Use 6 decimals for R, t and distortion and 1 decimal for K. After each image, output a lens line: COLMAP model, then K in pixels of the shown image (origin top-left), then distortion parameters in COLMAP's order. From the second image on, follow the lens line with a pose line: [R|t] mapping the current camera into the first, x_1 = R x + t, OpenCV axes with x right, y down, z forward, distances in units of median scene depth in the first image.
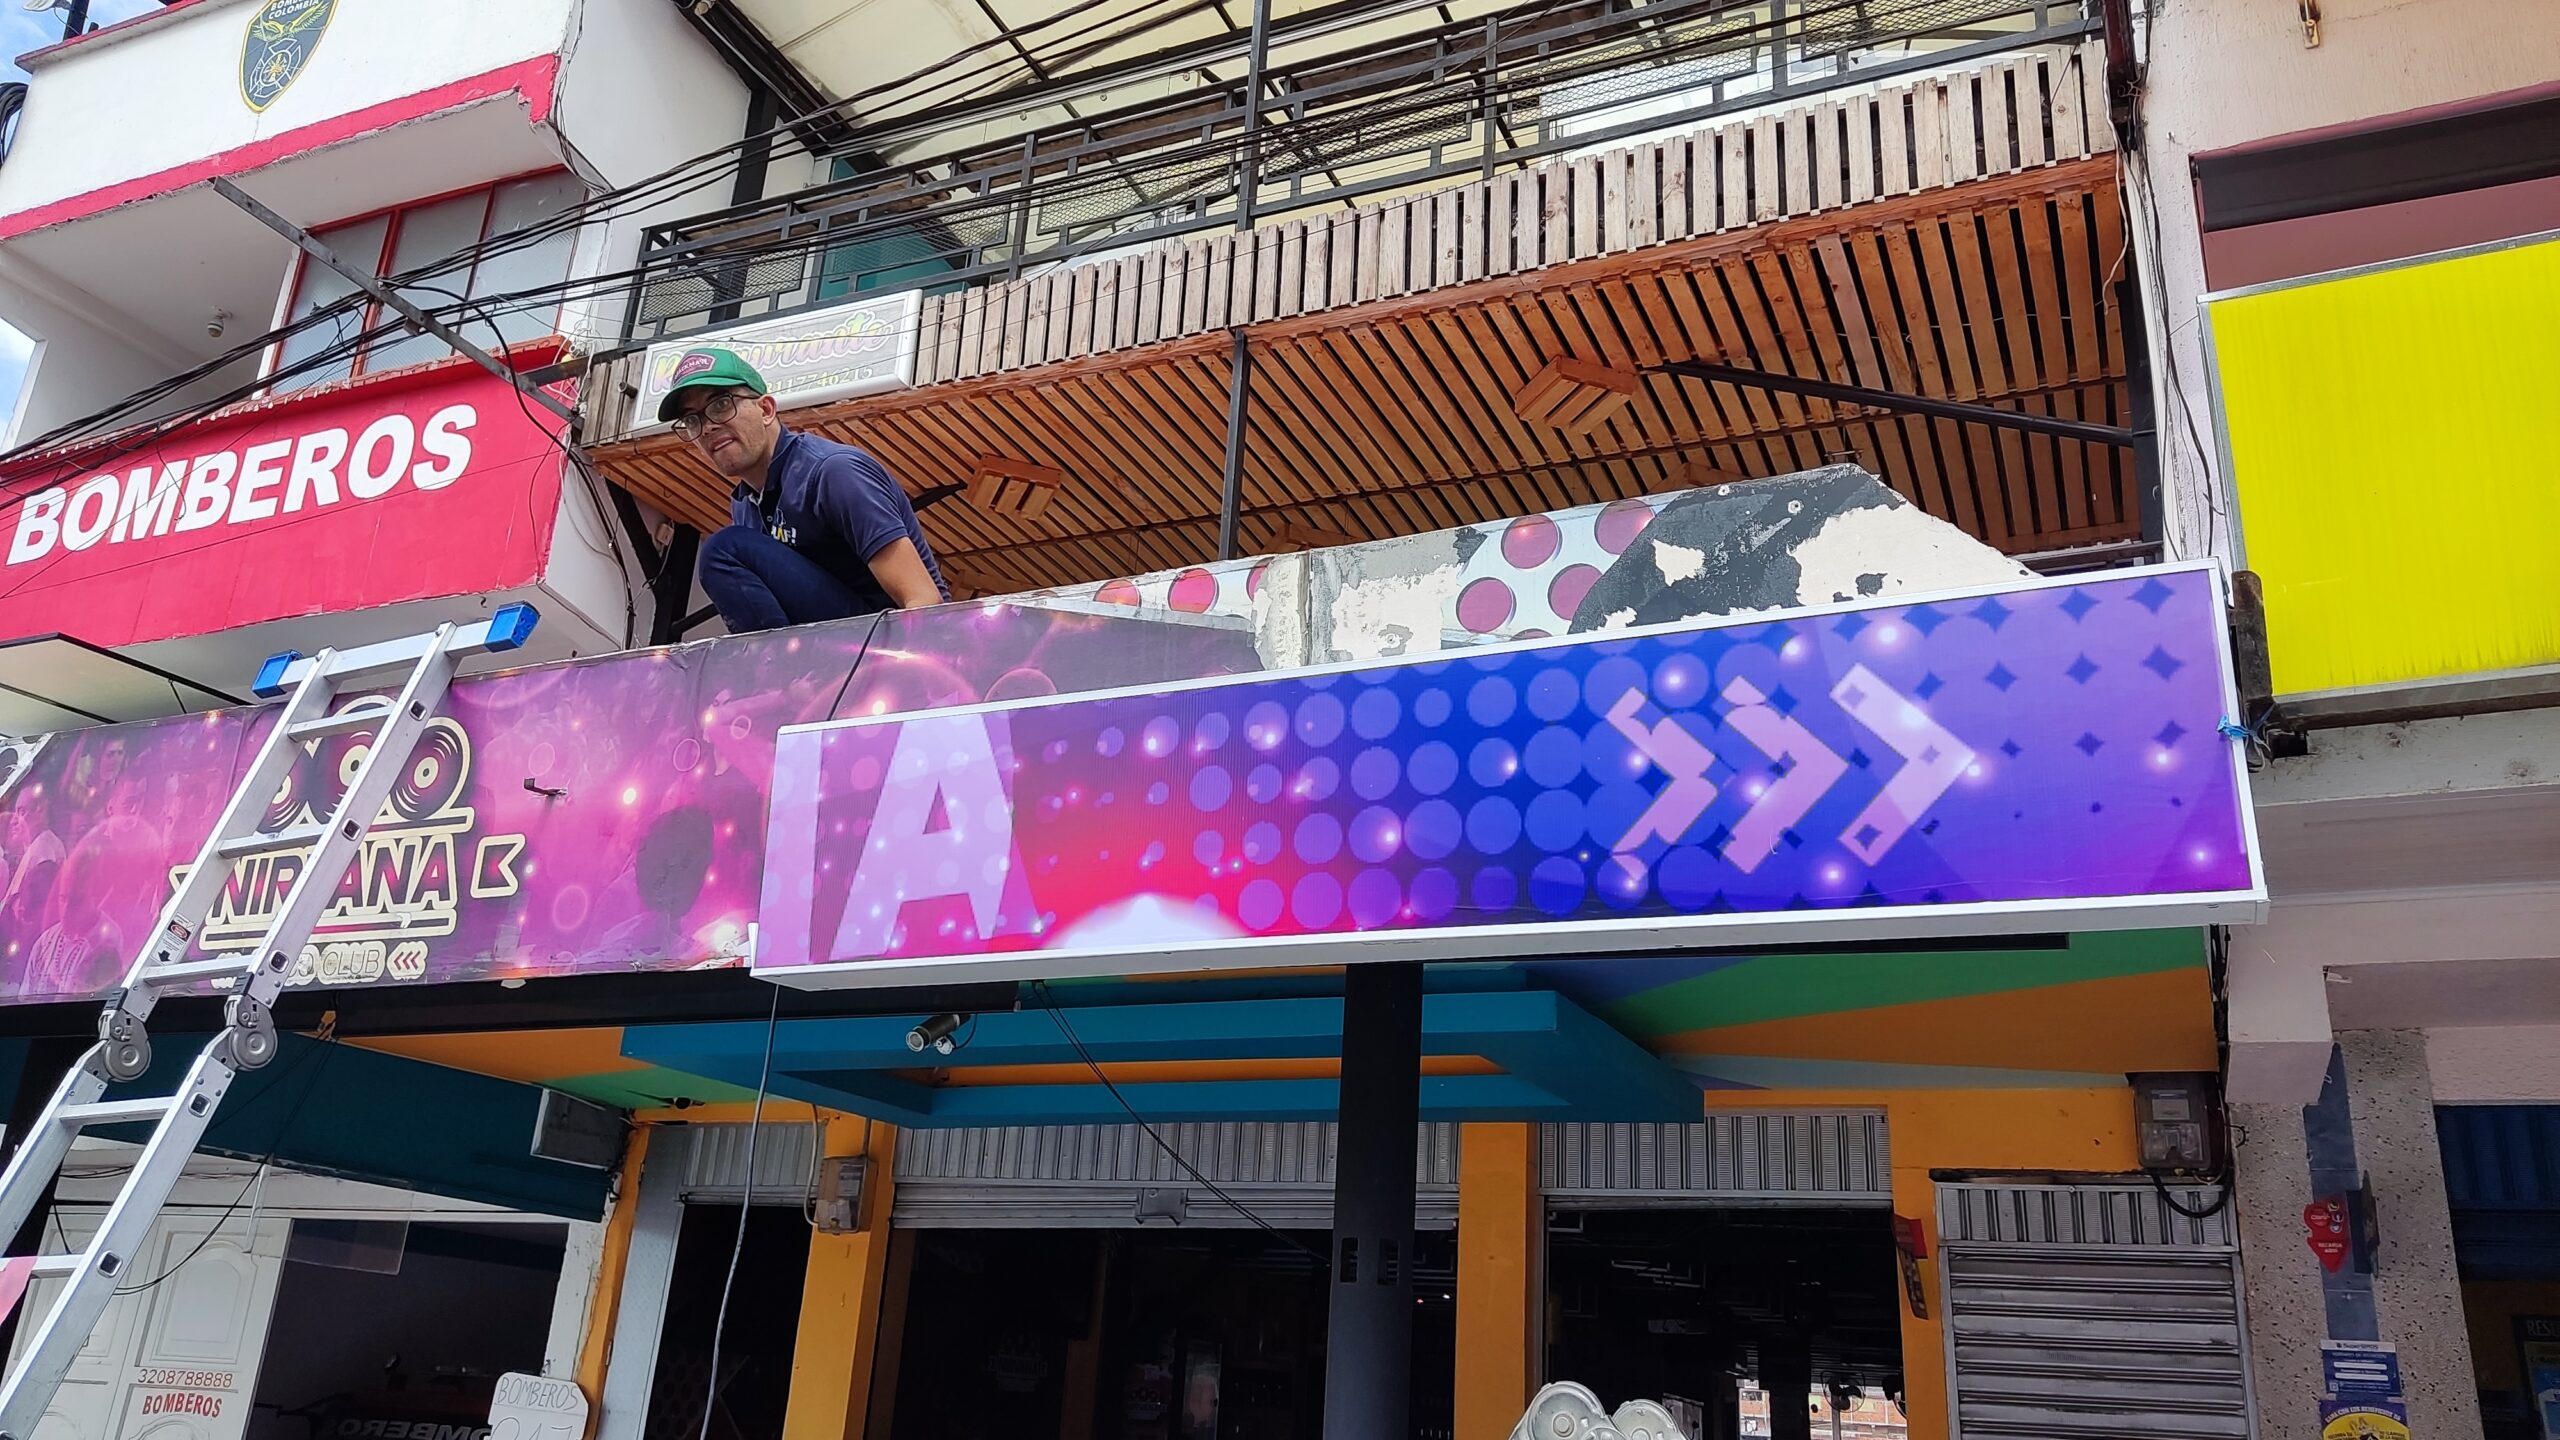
lens RADIAL K [[1951.9, 0, 1252.3], [0, 1951.9, 718.2], [0, 0, 1]] dist [0.059960, -0.136393]
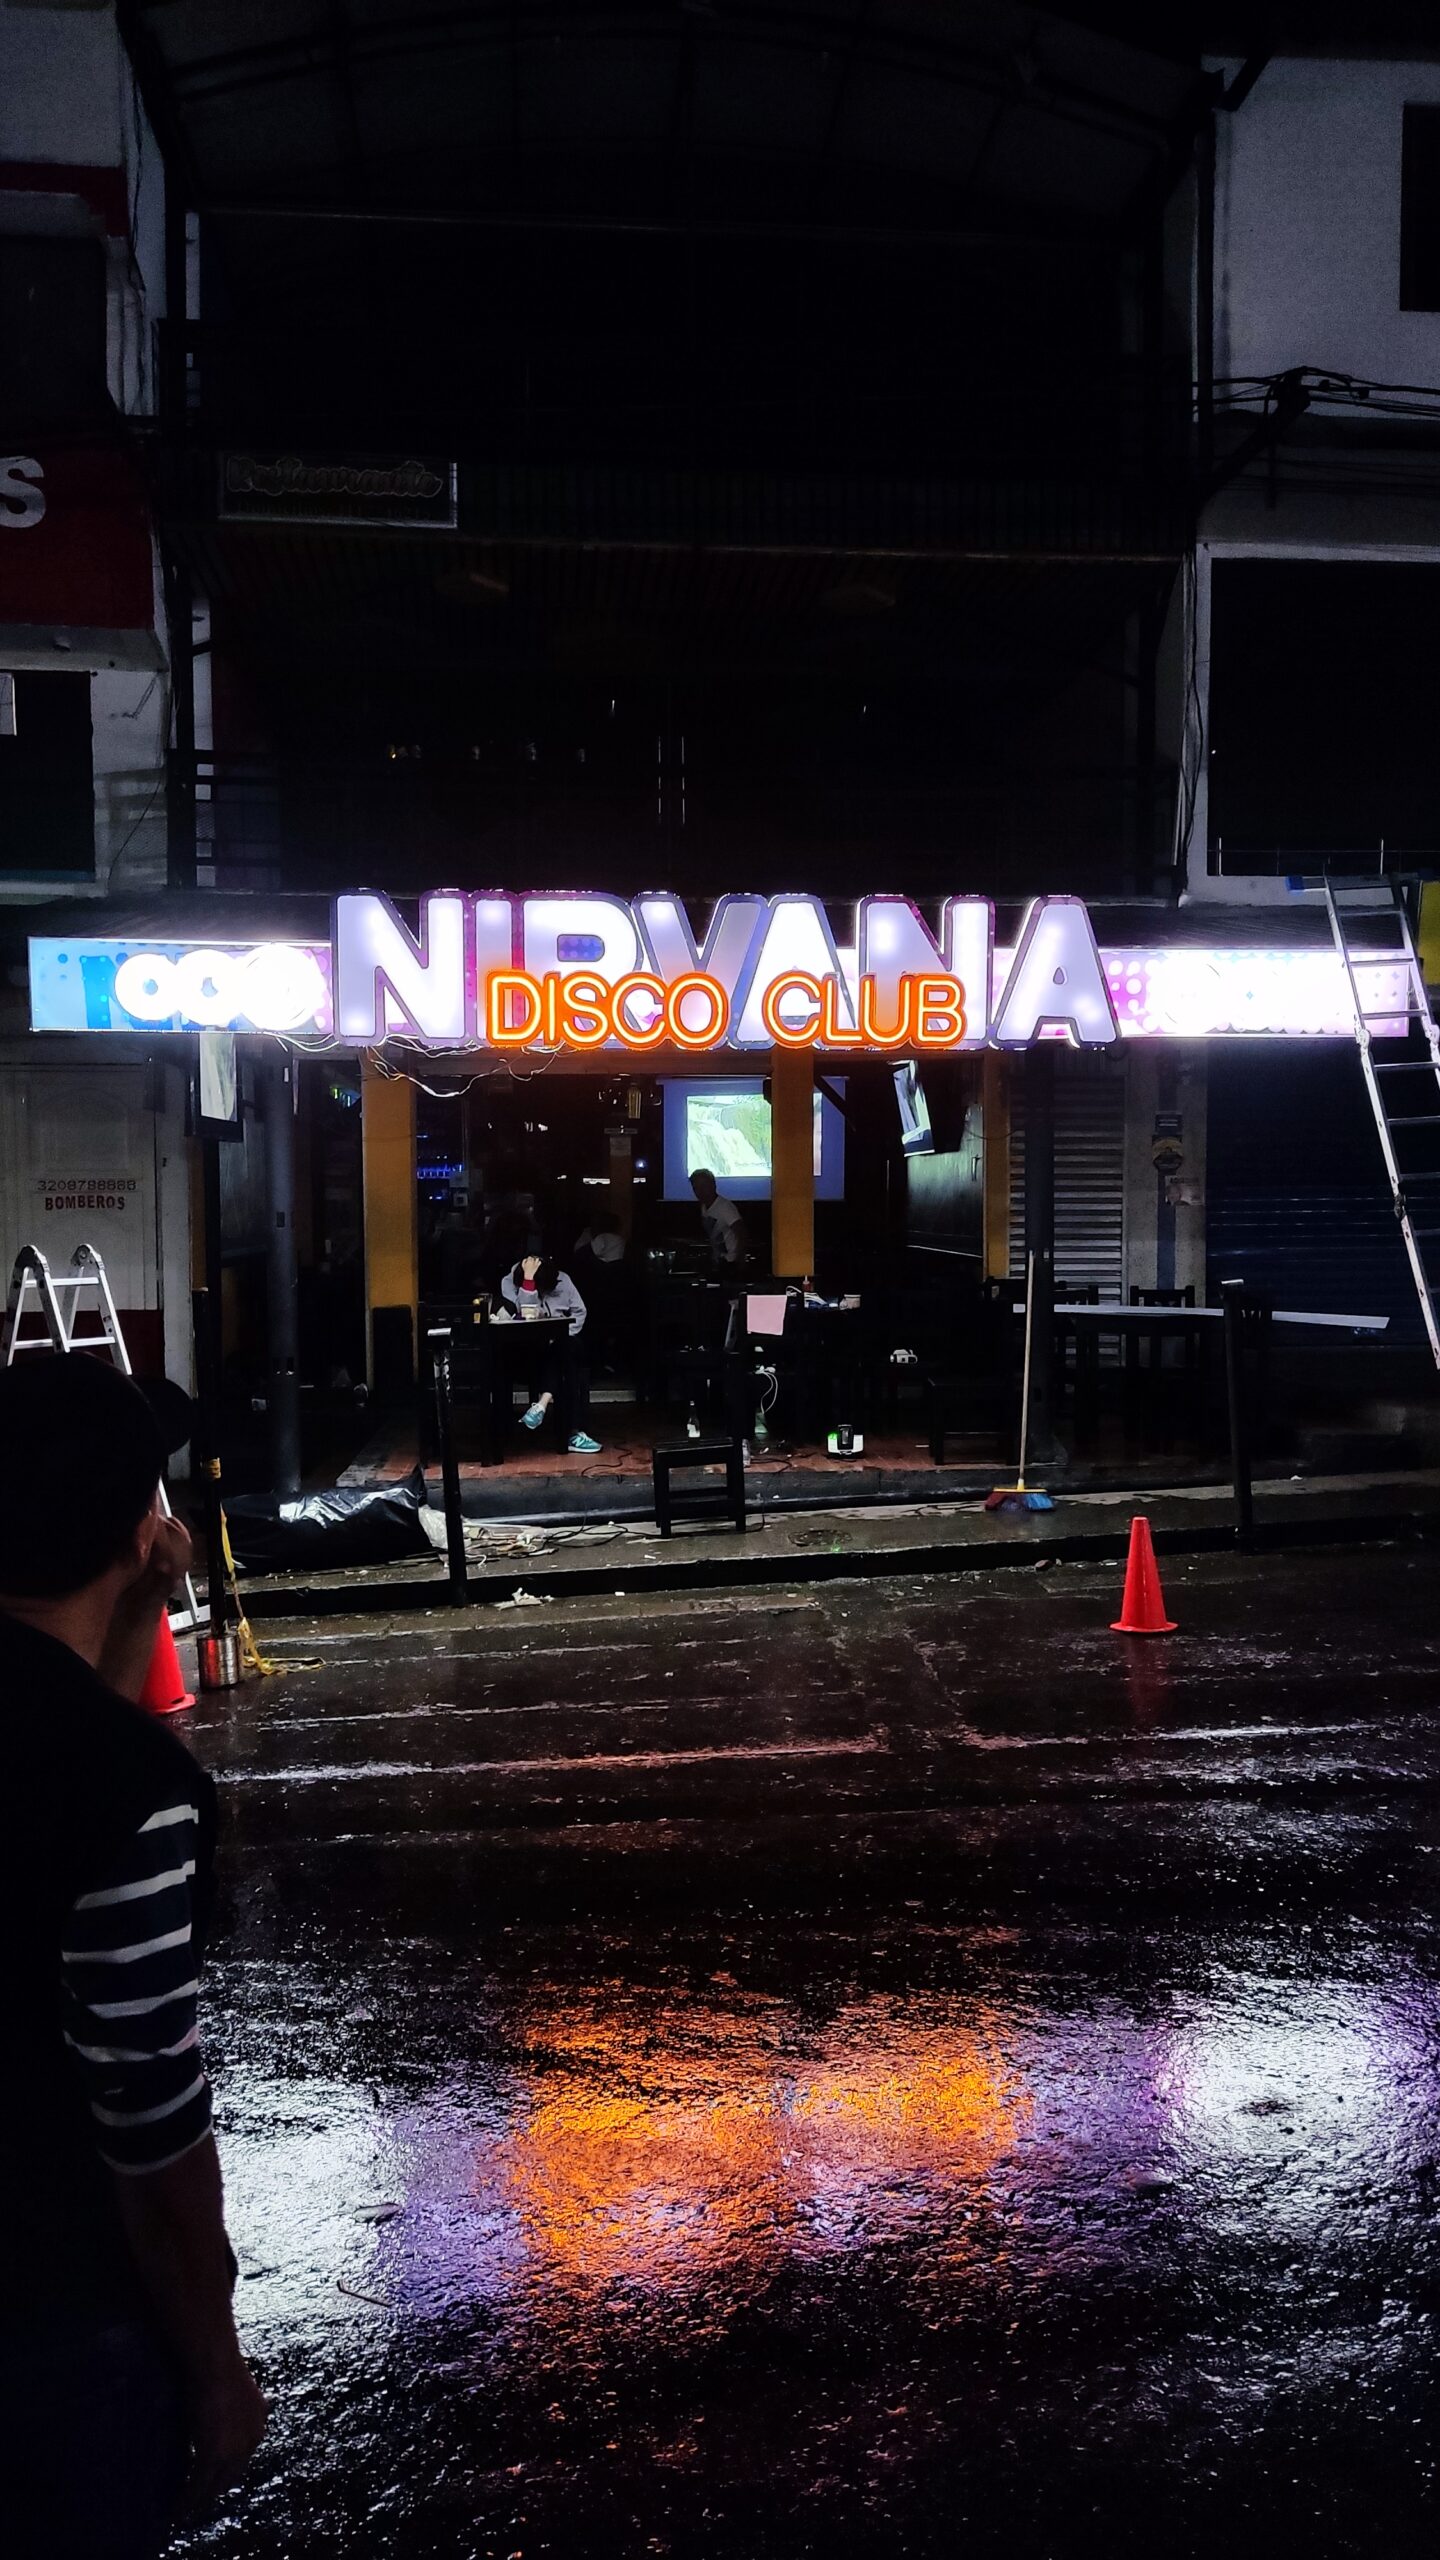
lens RADIAL K [[1918.3, 0, 715.5], [0, 1918.3, 1292.1], [0, 0, 1]] dist [0.109978, -0.185159]
pose [[0.863952, -0.091315, 0.495227, -0.692130], [-0.119243, 0.918356, 0.377362, -0.191620], [-0.489253, -0.385075, 0.782527, -0.422226]]
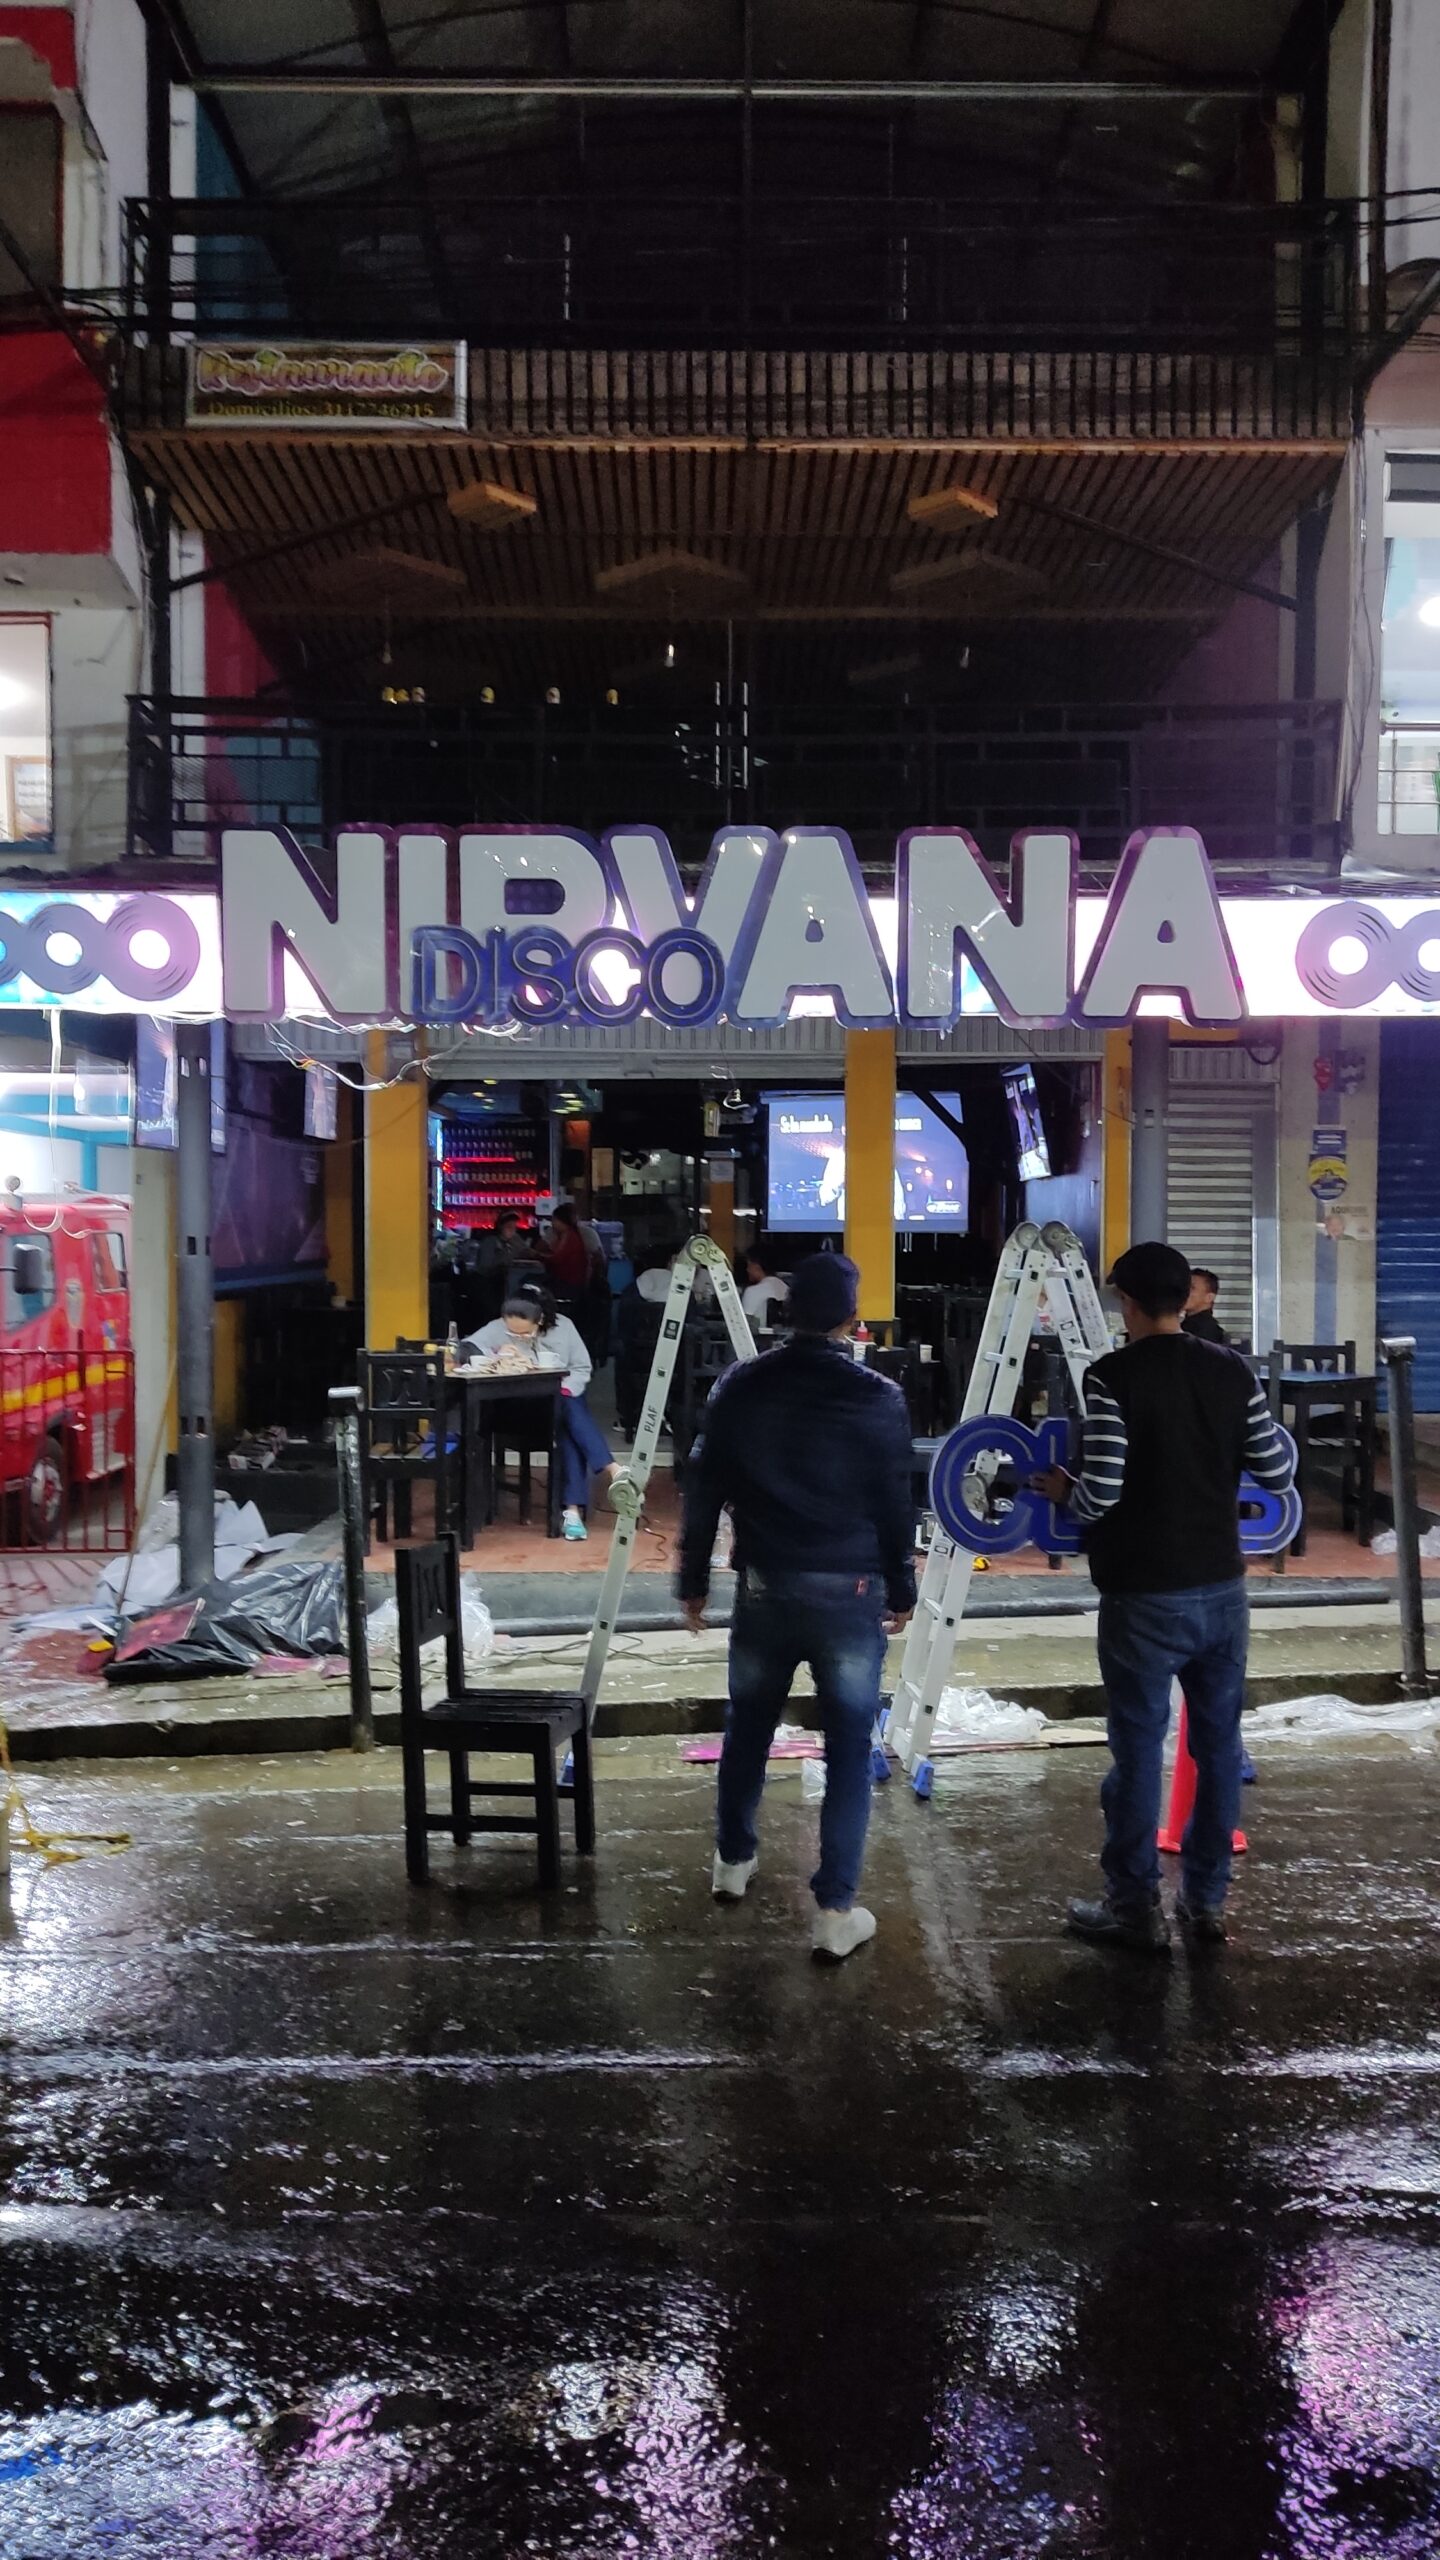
lens RADIAL K [[1918.3, 0, 715.5], [0, 1918.3, 1292.1], [0, 0, 1]] dist [0.109978, -0.185159]
pose [[0.905158, -0.072565, 0.418835, -0.518635], [-0.097619, 0.923500, 0.370969, -0.121036], [-0.413713, -0.376672, 0.828830, -0.274279]]
